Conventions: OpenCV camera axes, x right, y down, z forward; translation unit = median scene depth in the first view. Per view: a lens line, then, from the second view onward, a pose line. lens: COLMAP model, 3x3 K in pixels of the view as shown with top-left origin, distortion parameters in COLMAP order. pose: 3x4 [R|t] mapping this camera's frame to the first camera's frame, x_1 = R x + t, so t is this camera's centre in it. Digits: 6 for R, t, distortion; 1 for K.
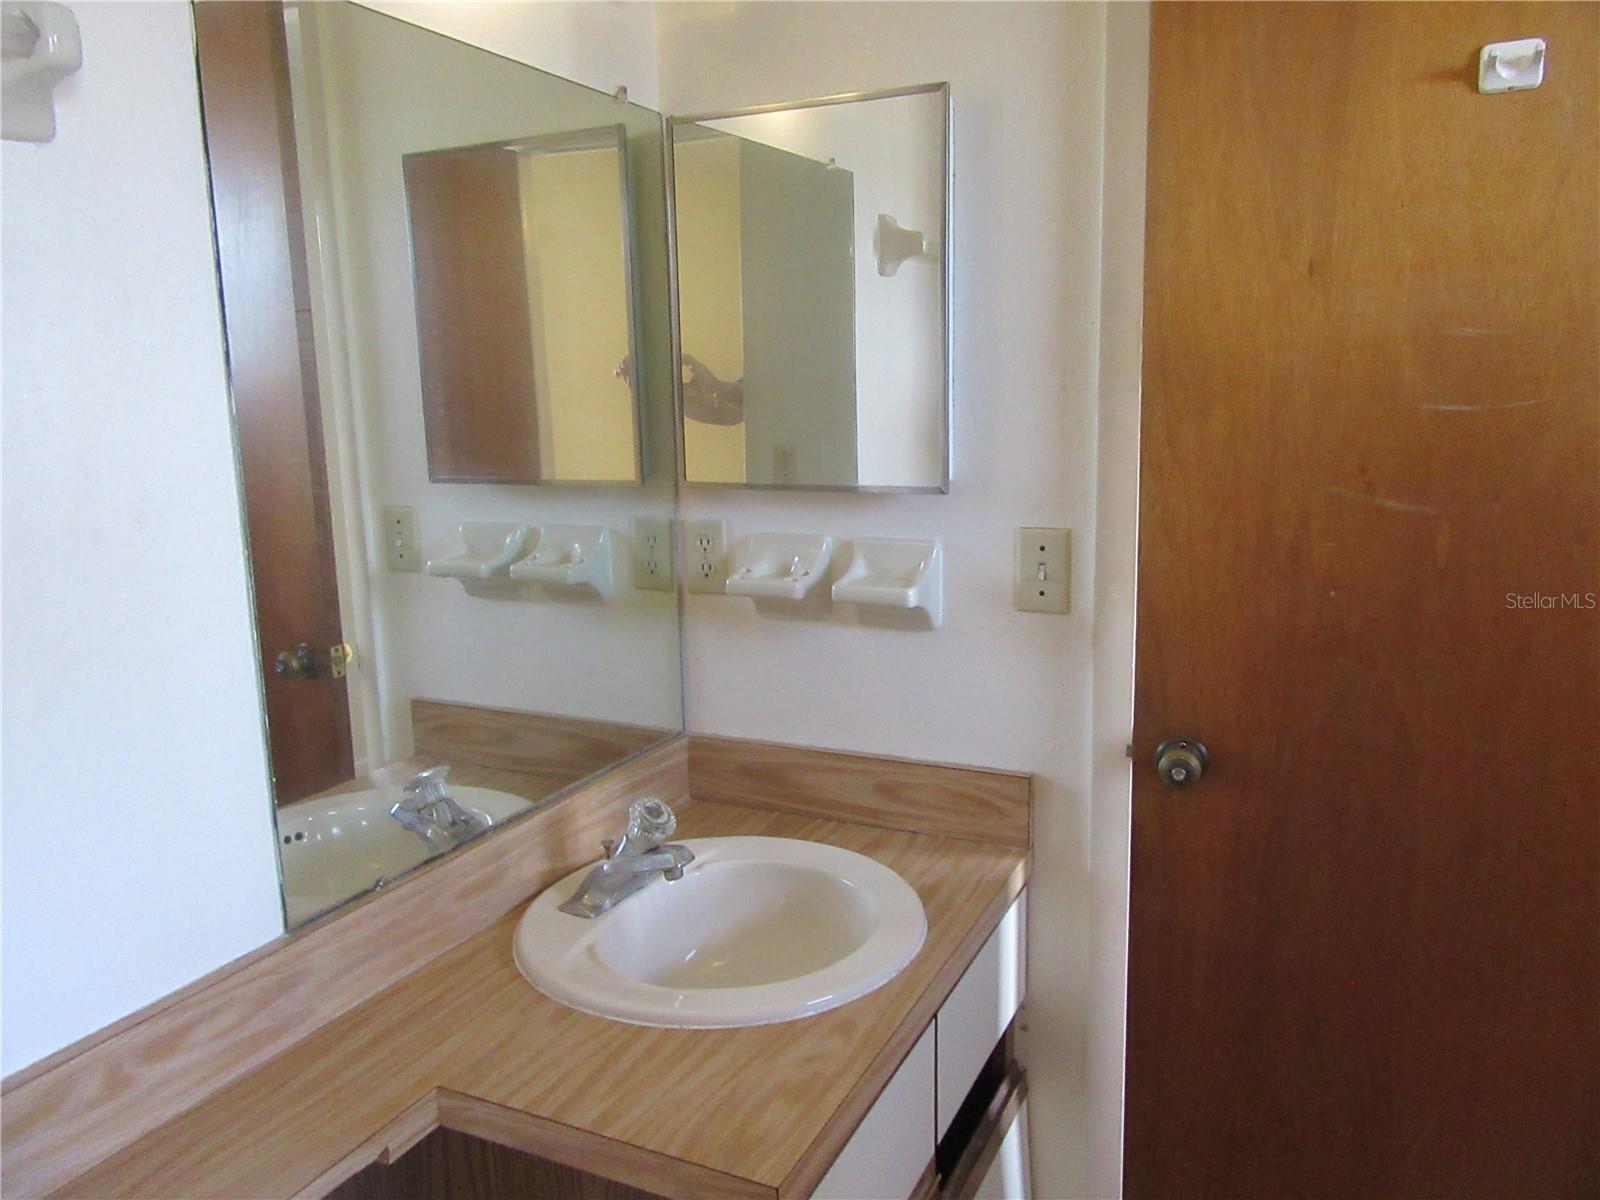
lens RADIAL K [[1188.3, 0, 805.3], [0, 1188.3, 592.0], [0, 0, 1]] dist [-0.002596, 0.006089]
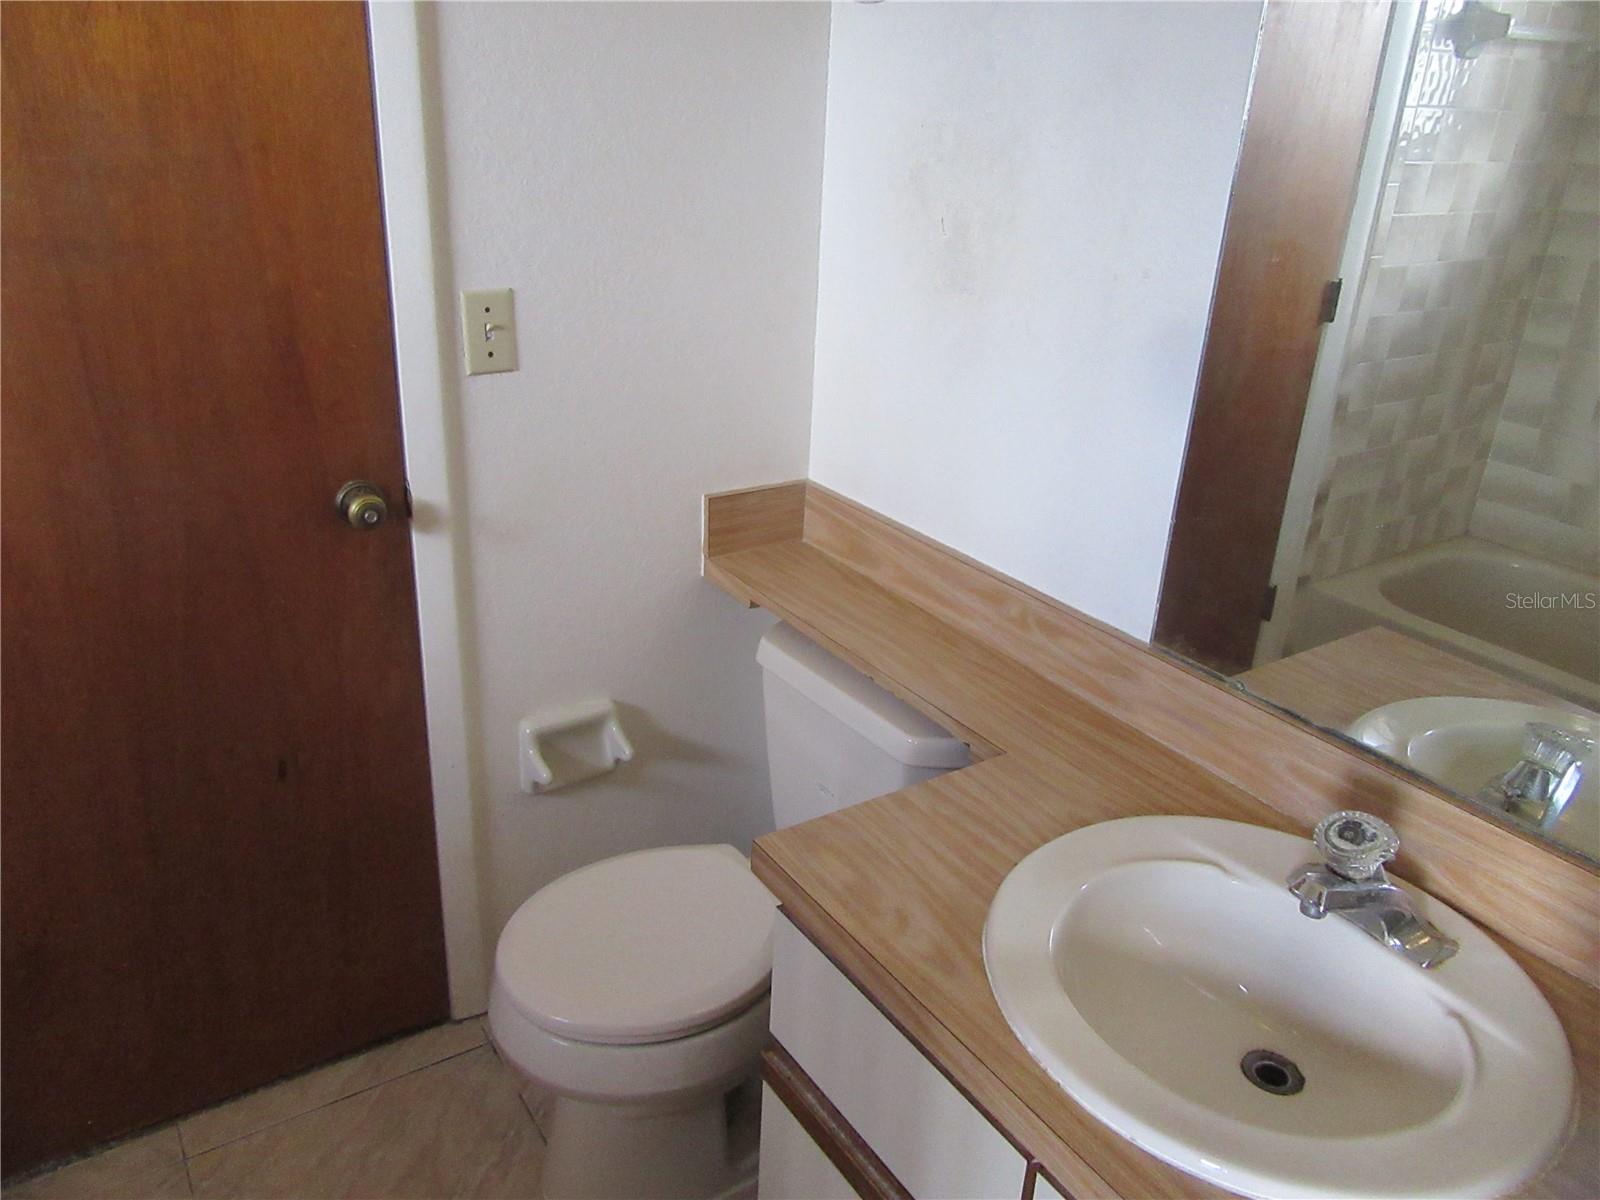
lens RADIAL K [[1188.3, 0, 805.3], [0, 1188.3, 592.0], [0, 0, 1]] dist [-0.002596, 0.006089]
pose [[-0.500445, 0.336855, -0.797548, 0.742332], [-0.185170, 0.858241, 0.478680, -0.297076], [0.845735, 0.387235, -0.367127, 1.194257]]
